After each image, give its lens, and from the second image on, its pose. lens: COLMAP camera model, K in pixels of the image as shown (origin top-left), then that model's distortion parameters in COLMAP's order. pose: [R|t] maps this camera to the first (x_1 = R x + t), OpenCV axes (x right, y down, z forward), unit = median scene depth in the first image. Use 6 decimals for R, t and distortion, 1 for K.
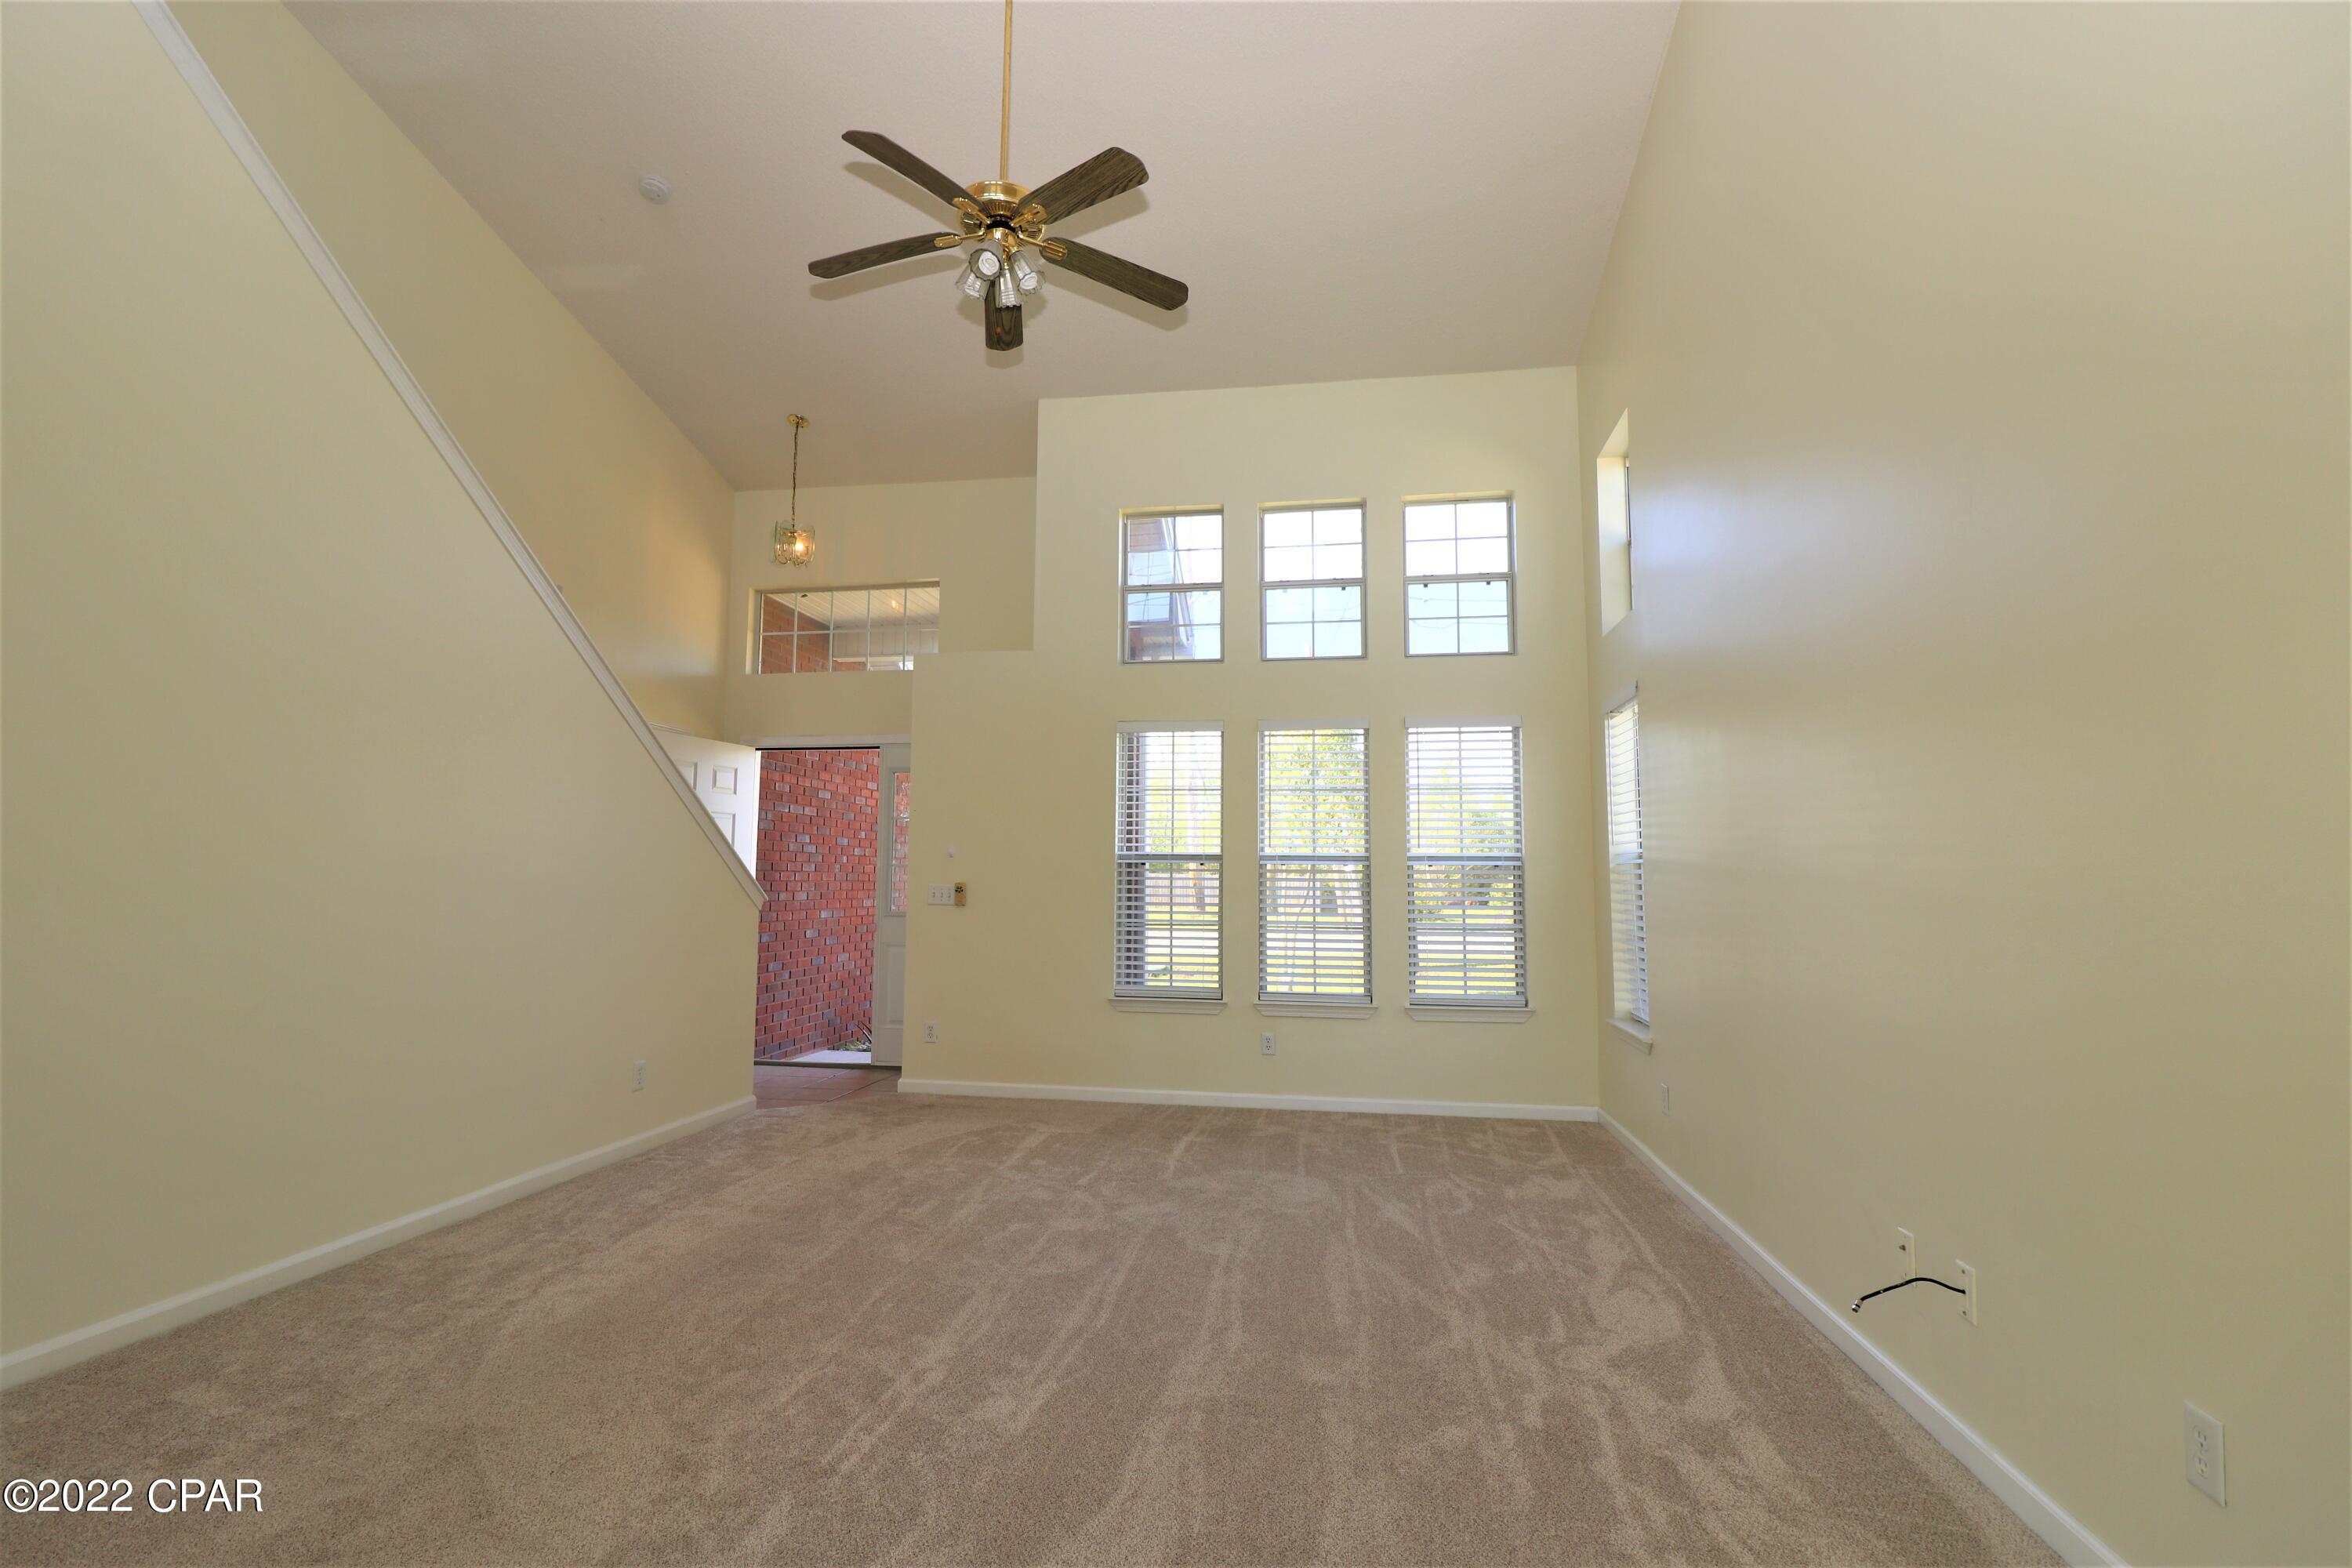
lens RADIAL K [[1071.3, 0, 1148.5], [0, 1071.3, 773.9], [0, 0, 1]] dist [0.000070, -0.014086]
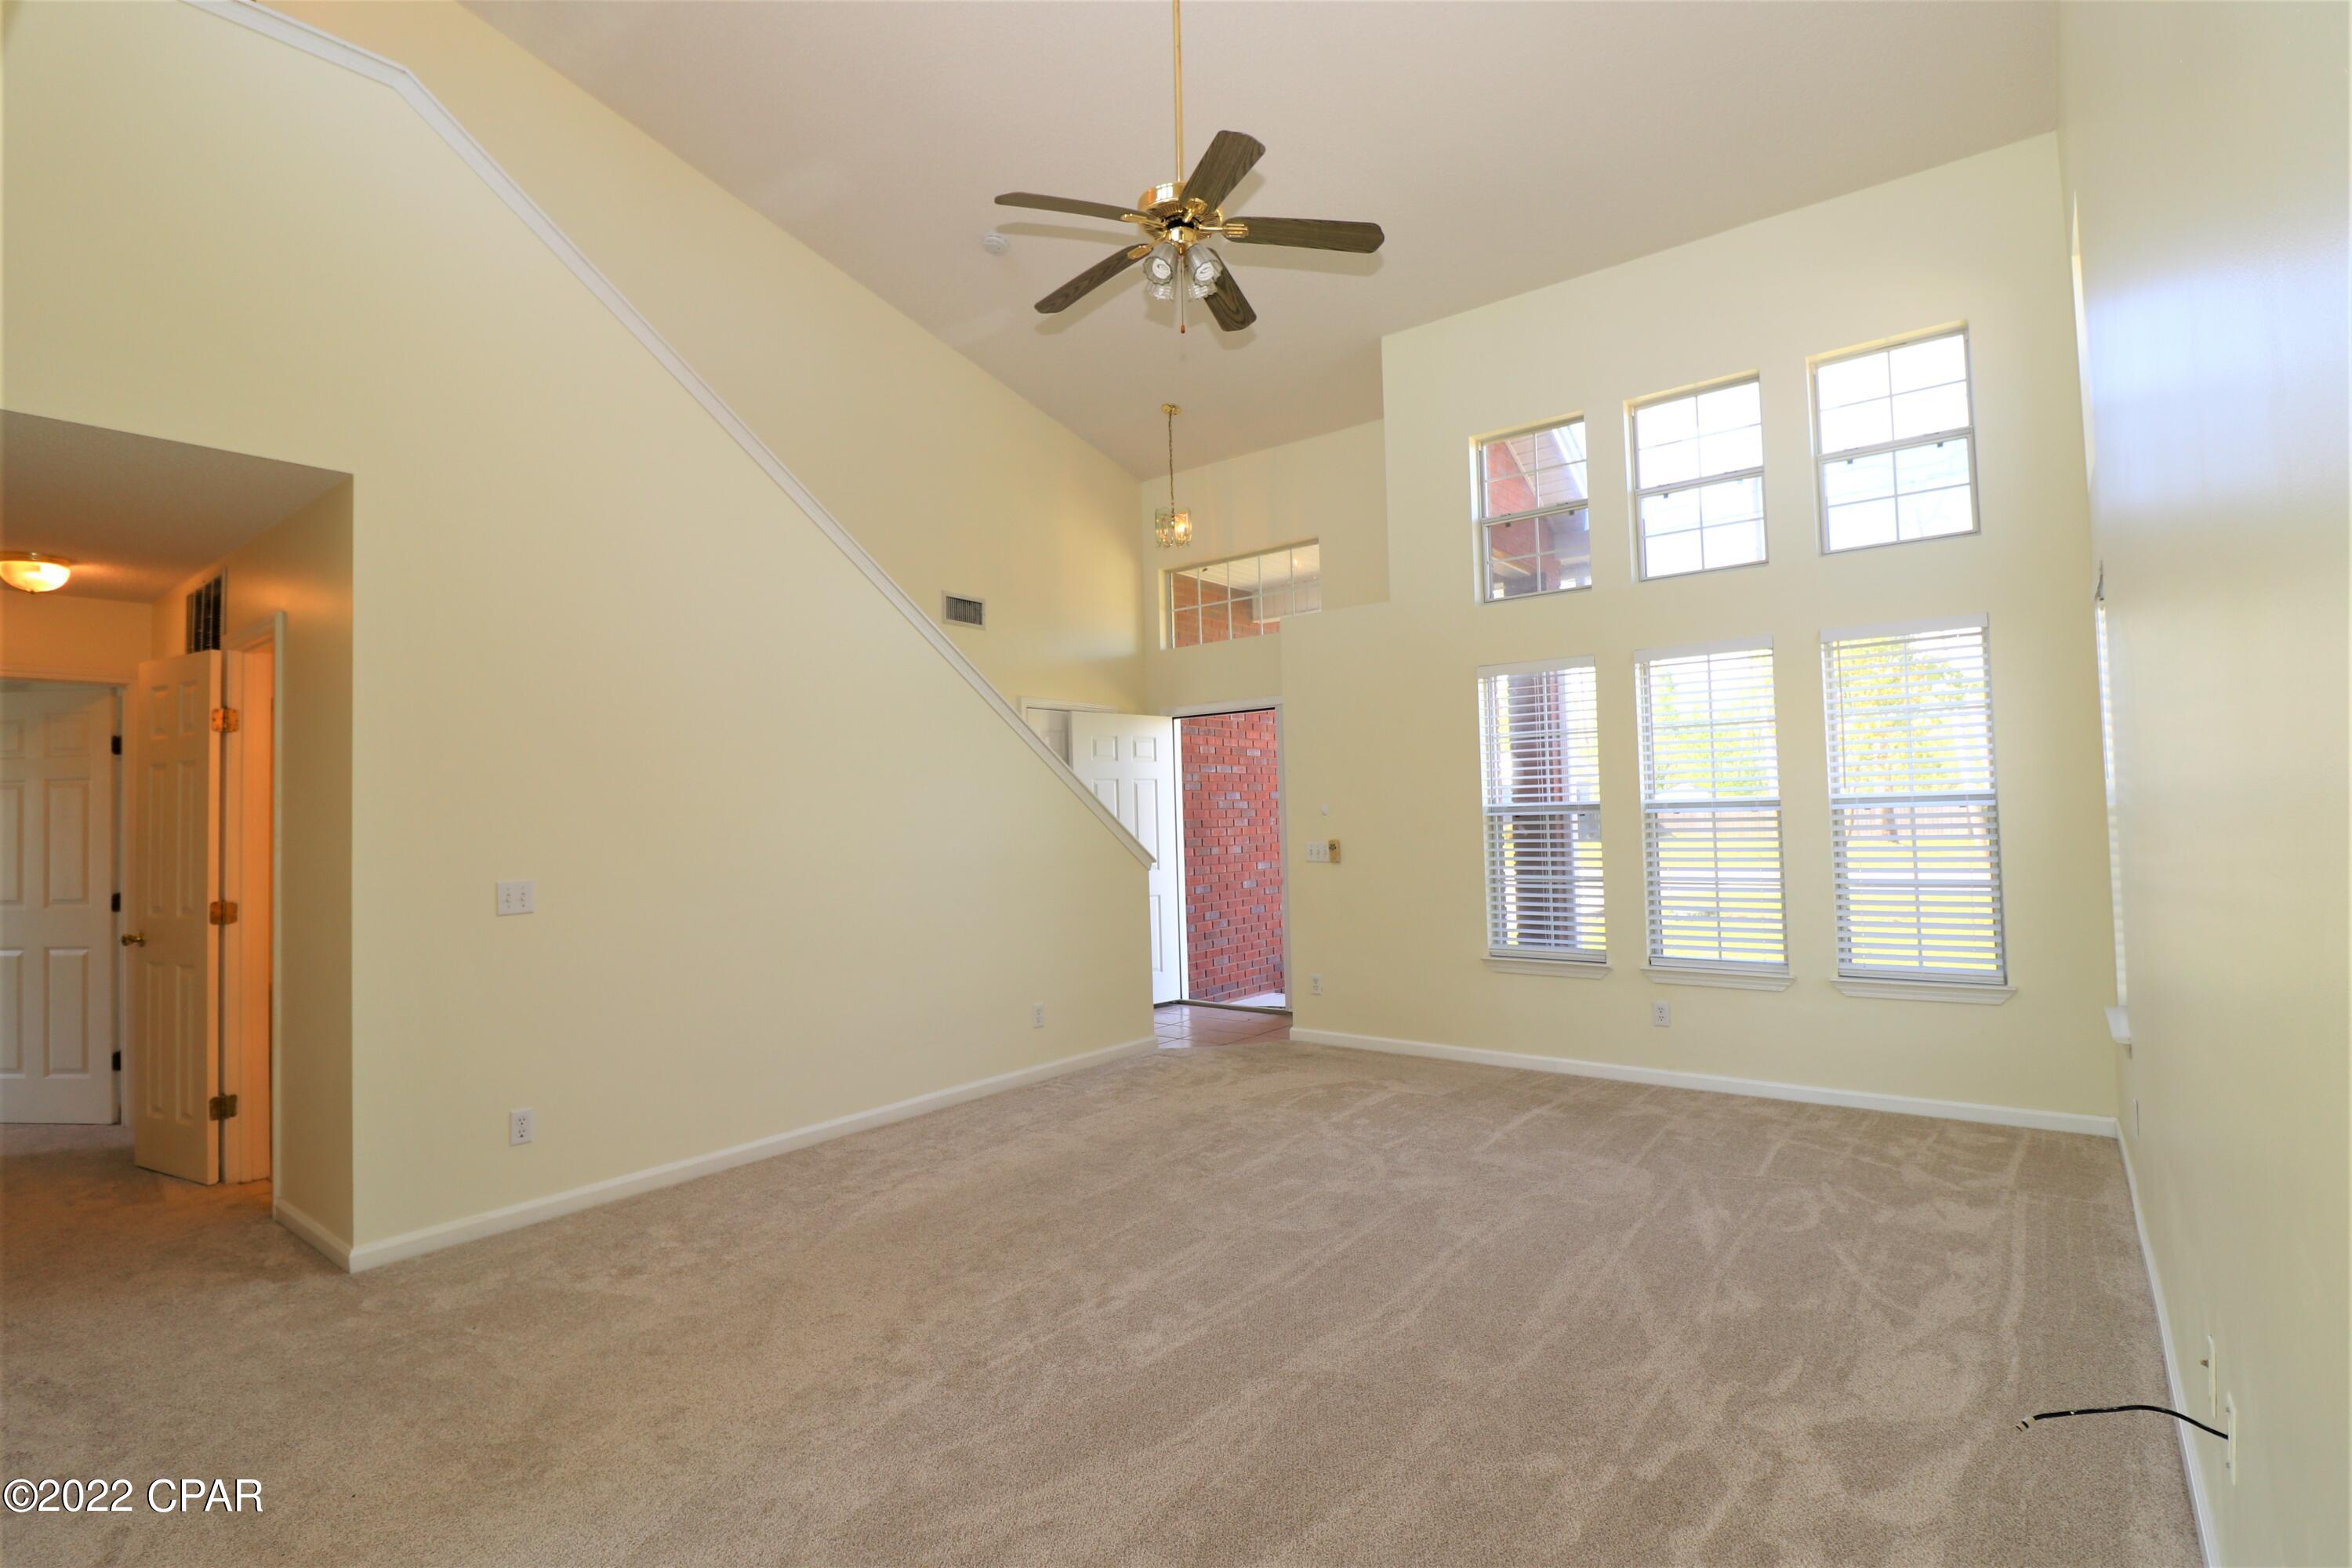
lens RADIAL K [[1093.2, 0, 1163.3], [0, 1093.2, 773.1], [0, 0, 1]] dist [-0.000901, -0.013736]
pose [[0.878743, -0.050713, -0.474593, 0.216280], [0.080582, 0.995829, 0.042795, -0.023143], [0.470443, -0.075850, 0.879165, 0.022813]]
